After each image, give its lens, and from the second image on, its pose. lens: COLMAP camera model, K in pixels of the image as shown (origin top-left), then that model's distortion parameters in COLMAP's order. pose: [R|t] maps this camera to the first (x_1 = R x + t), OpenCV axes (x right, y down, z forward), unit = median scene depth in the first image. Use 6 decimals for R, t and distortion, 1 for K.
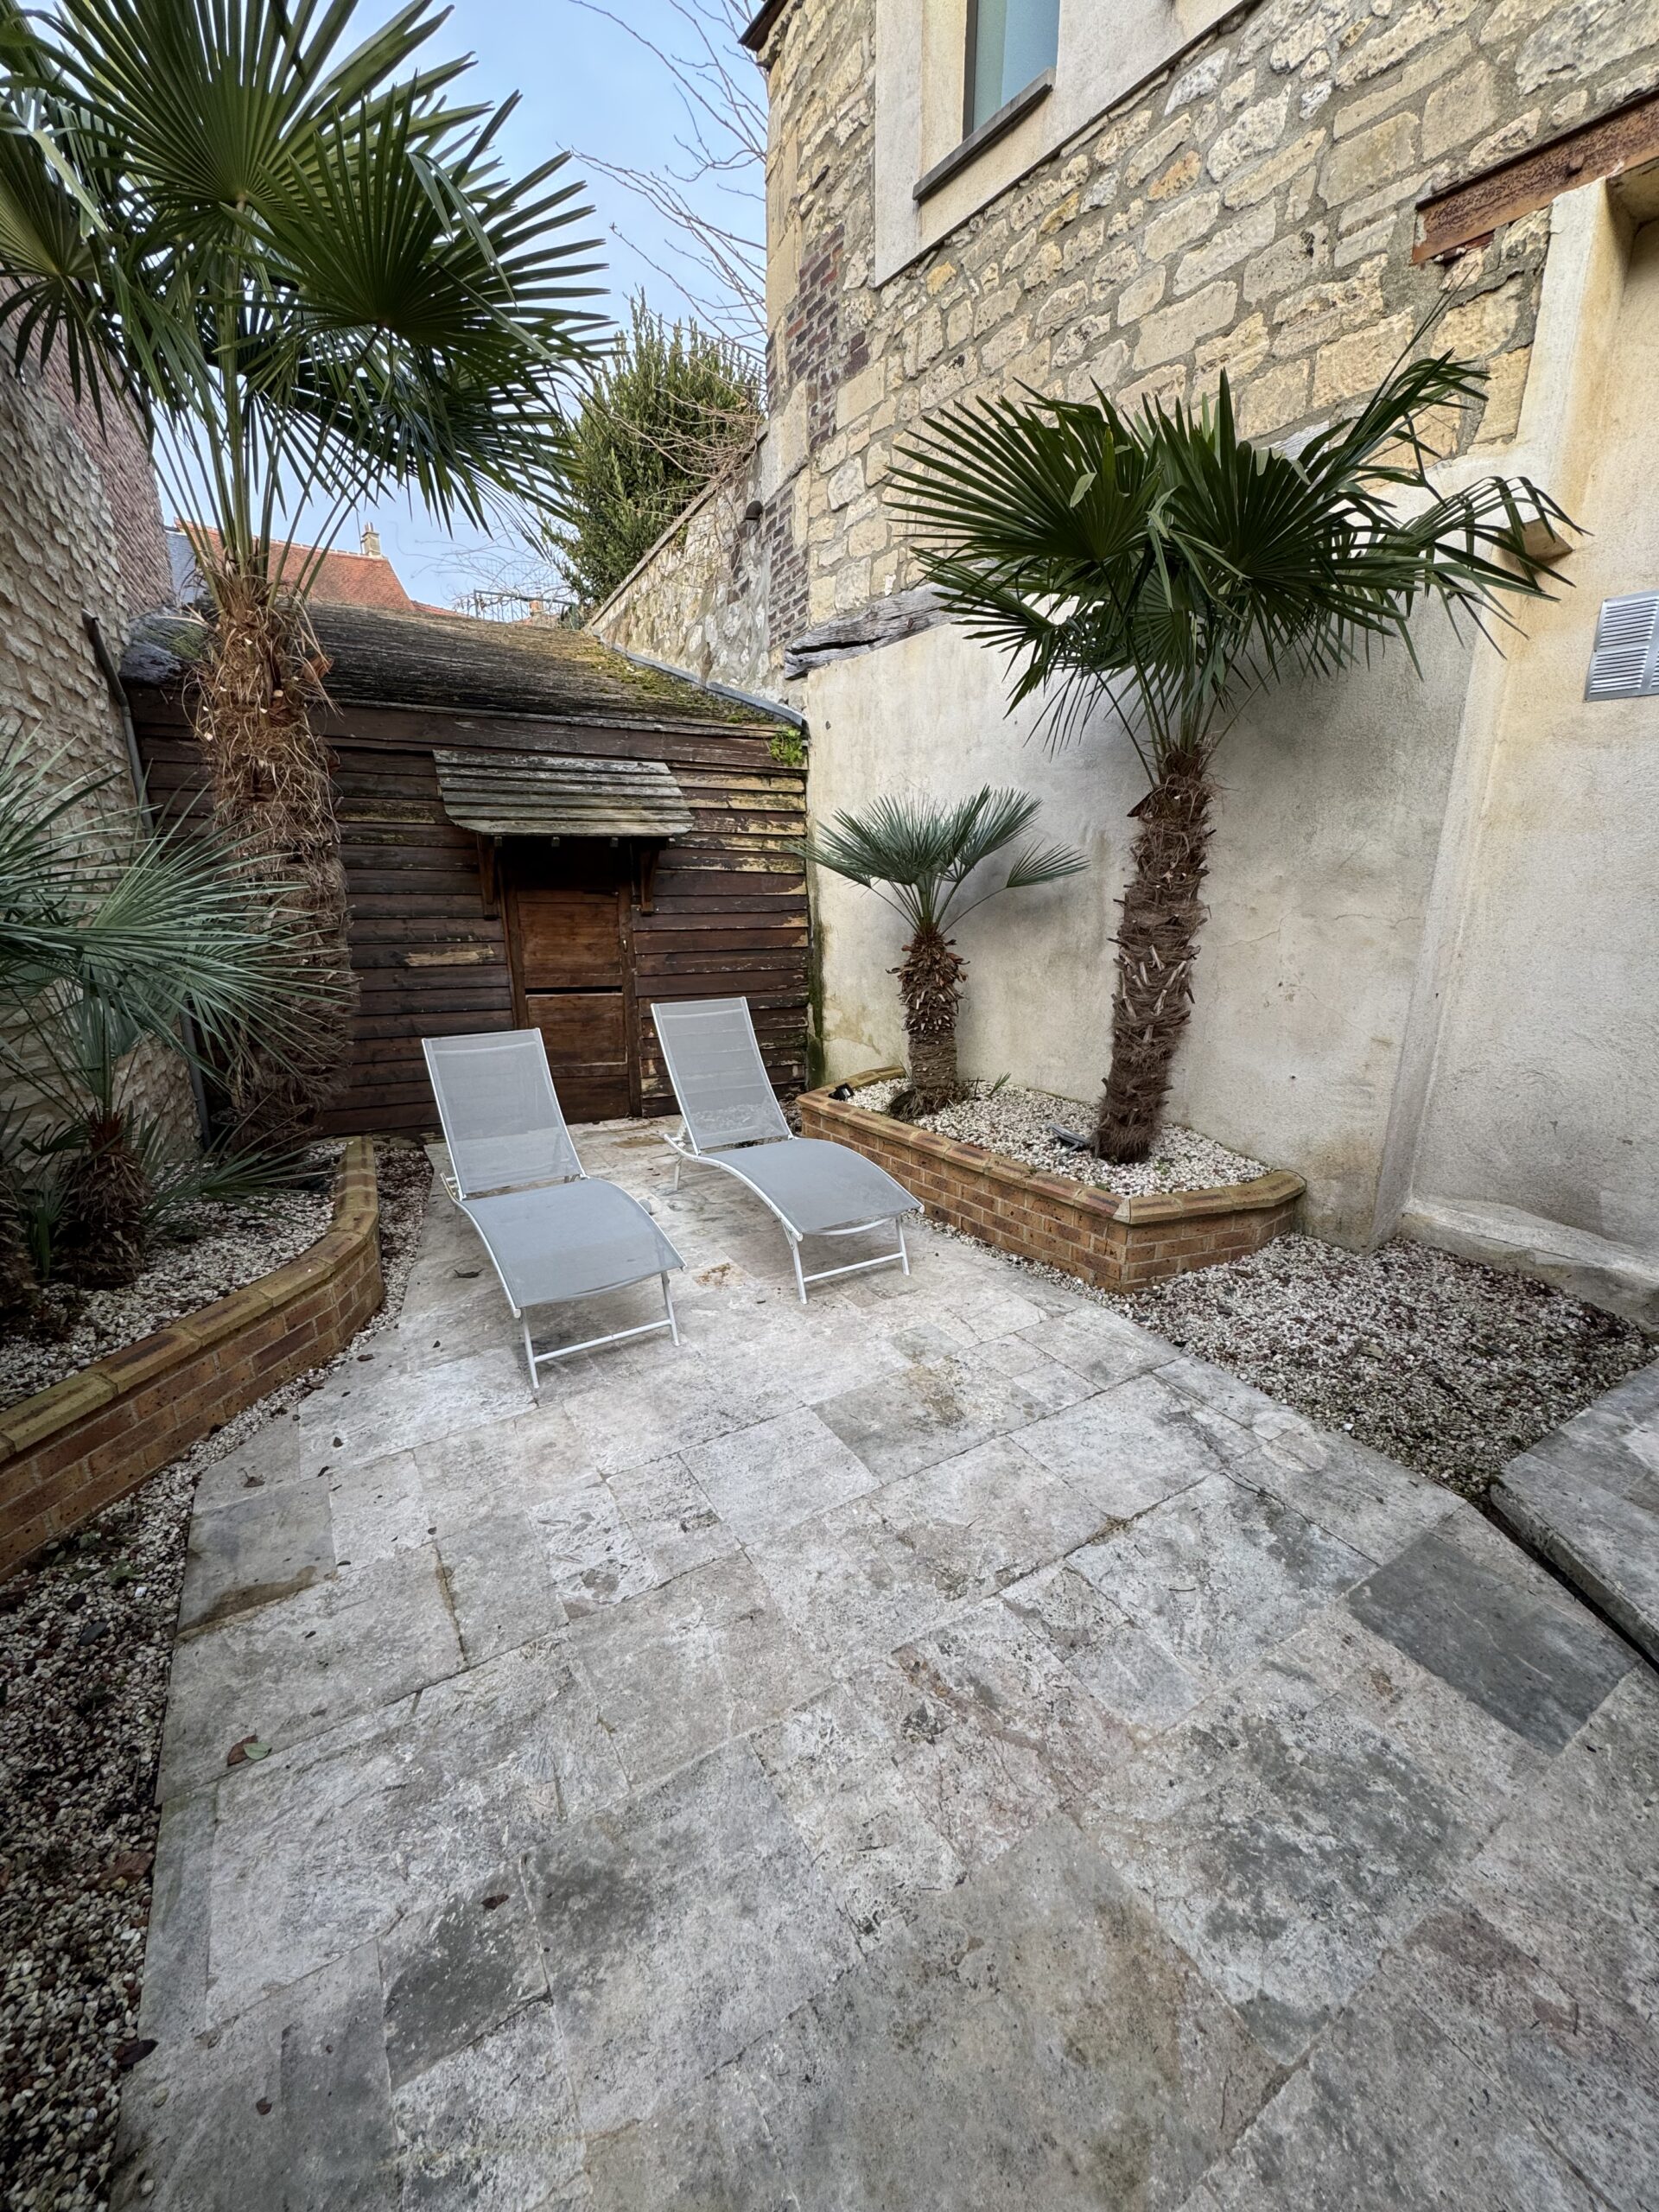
lens RADIAL K [[881.5, 0, 829.3], [0, 881.5, 1103.3], [0, 0, 1]] dist [0.000775, 0.000051]
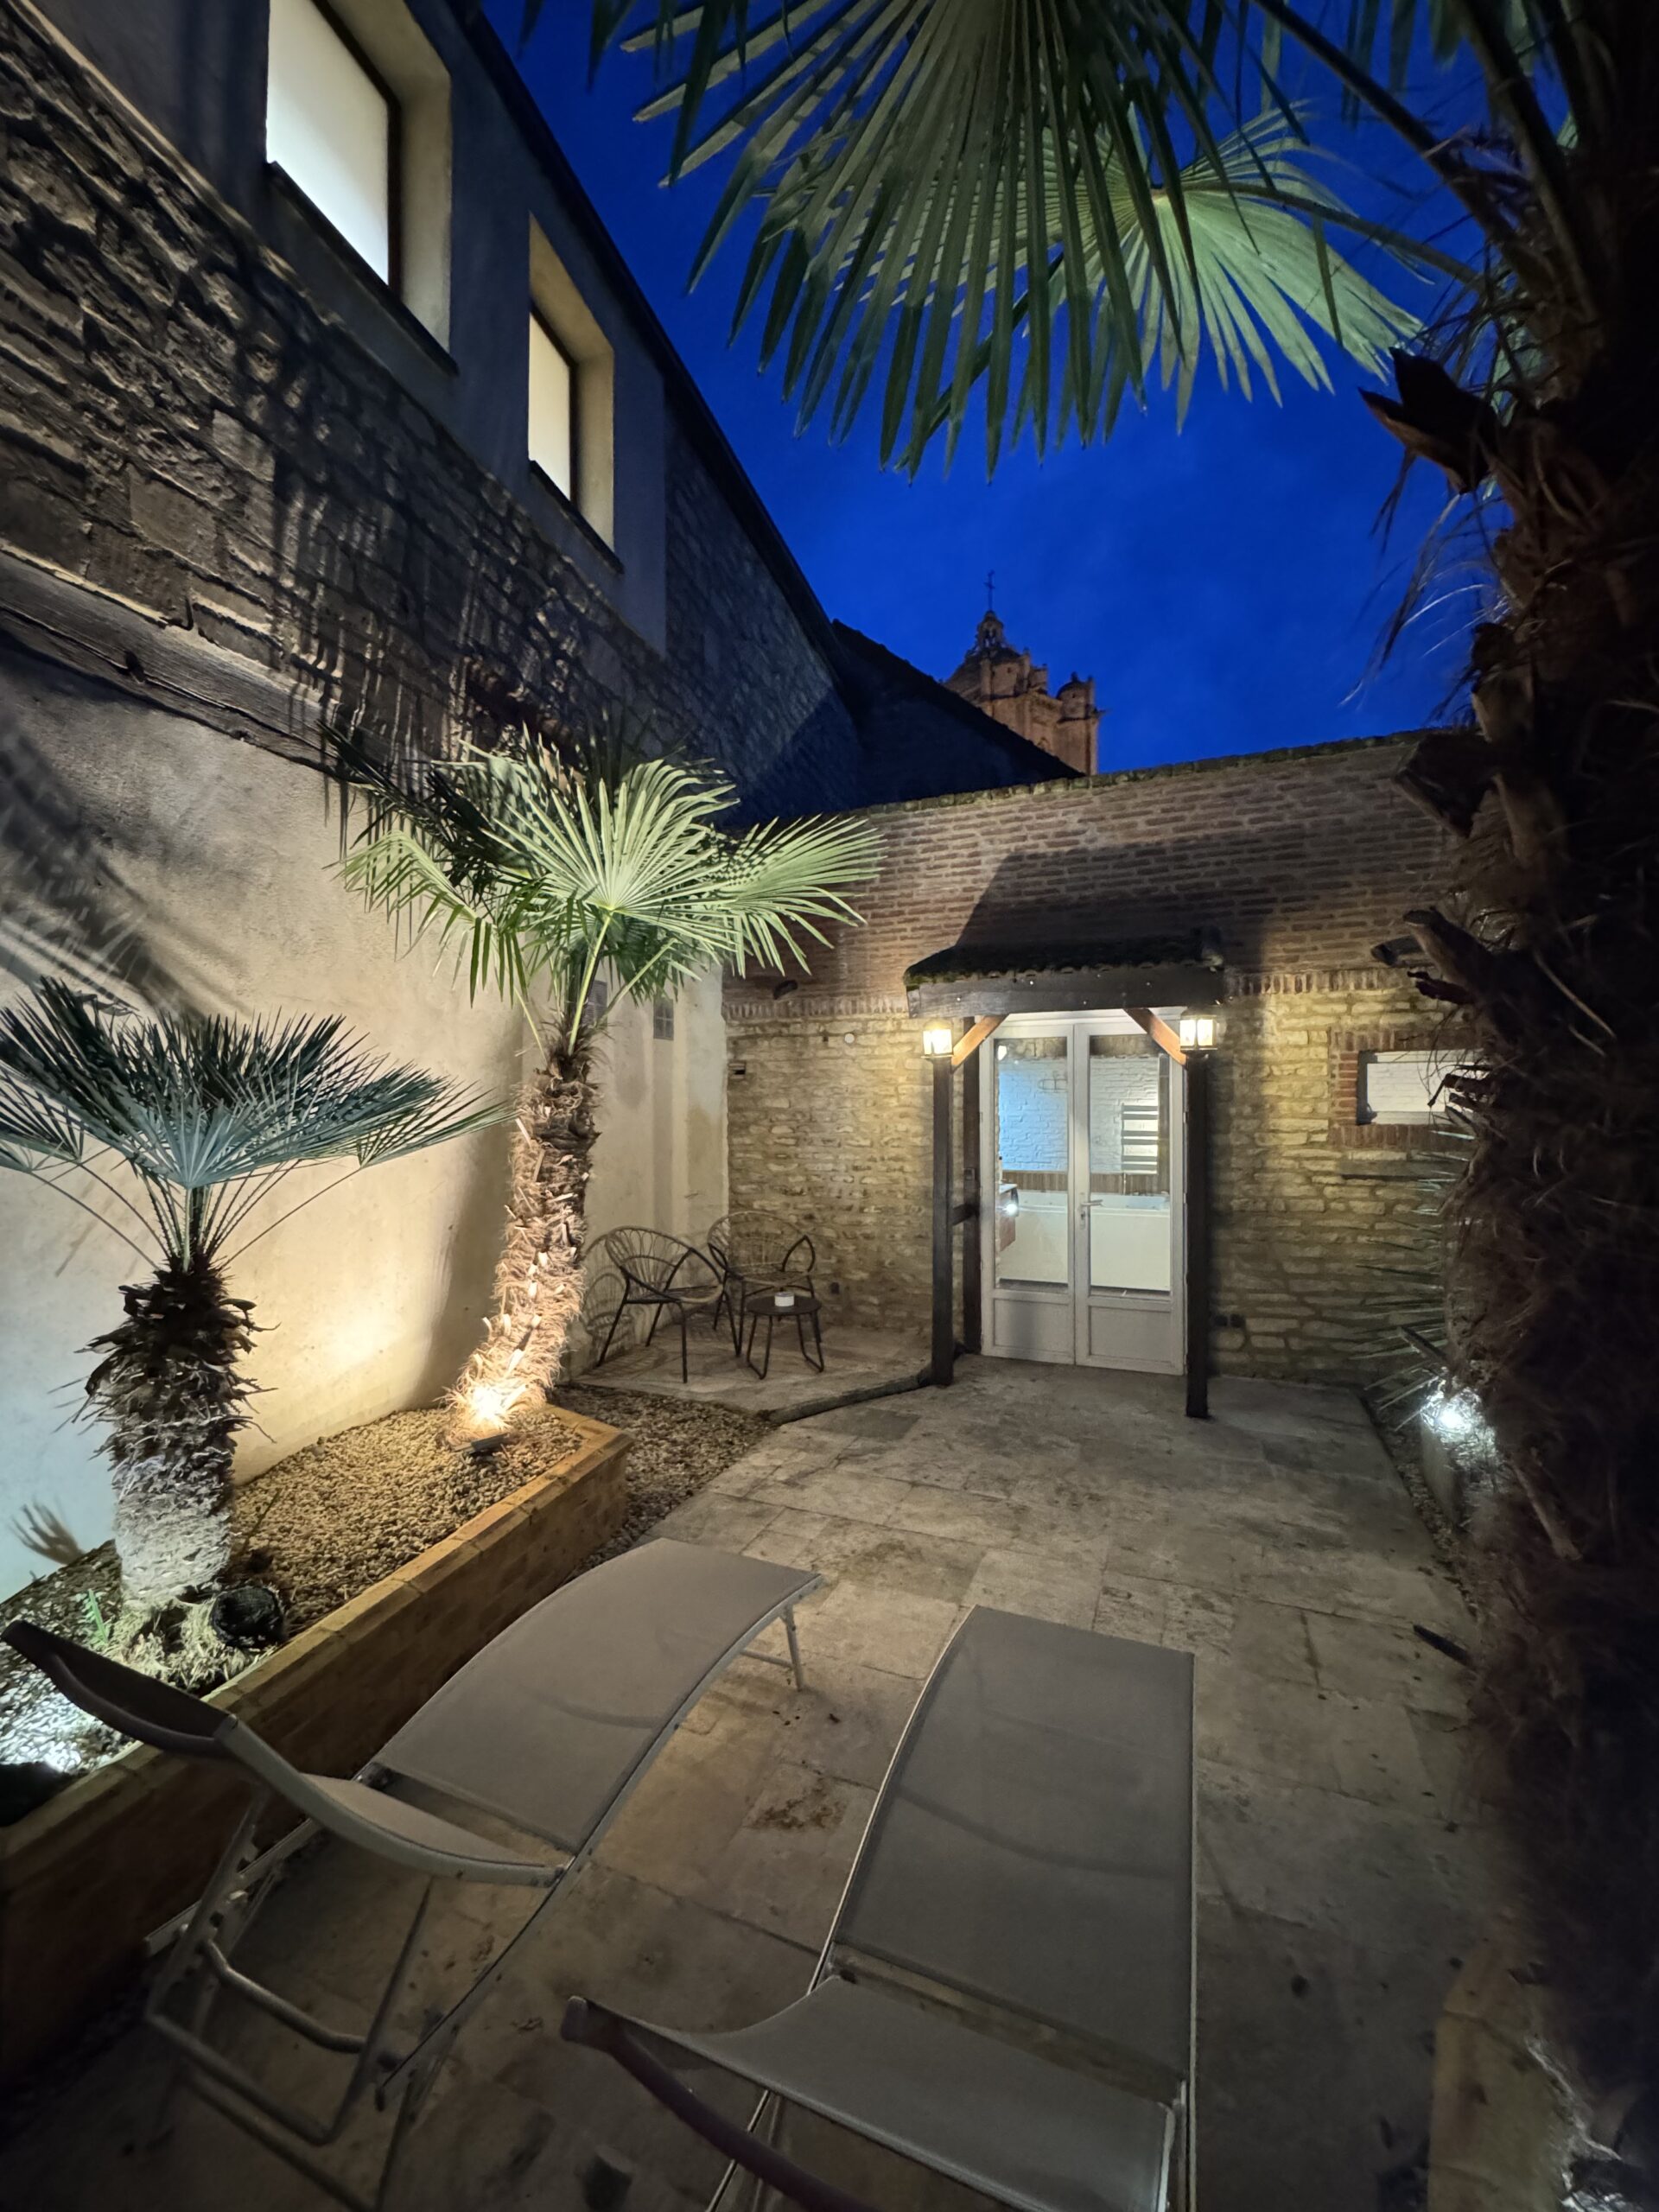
lens RADIAL K [[881.5, 0, 826.7], [0, 881.5, 1103.2], [0, 0, 1]] dist [0.000775, 0.000051]
pose [[-0.590339, -0.000616, 0.807155, -0.993029], [0.205105, 0.967061, 0.150748, -0.561966], [-0.780661, 0.254544, -0.570767, 1.955515]]
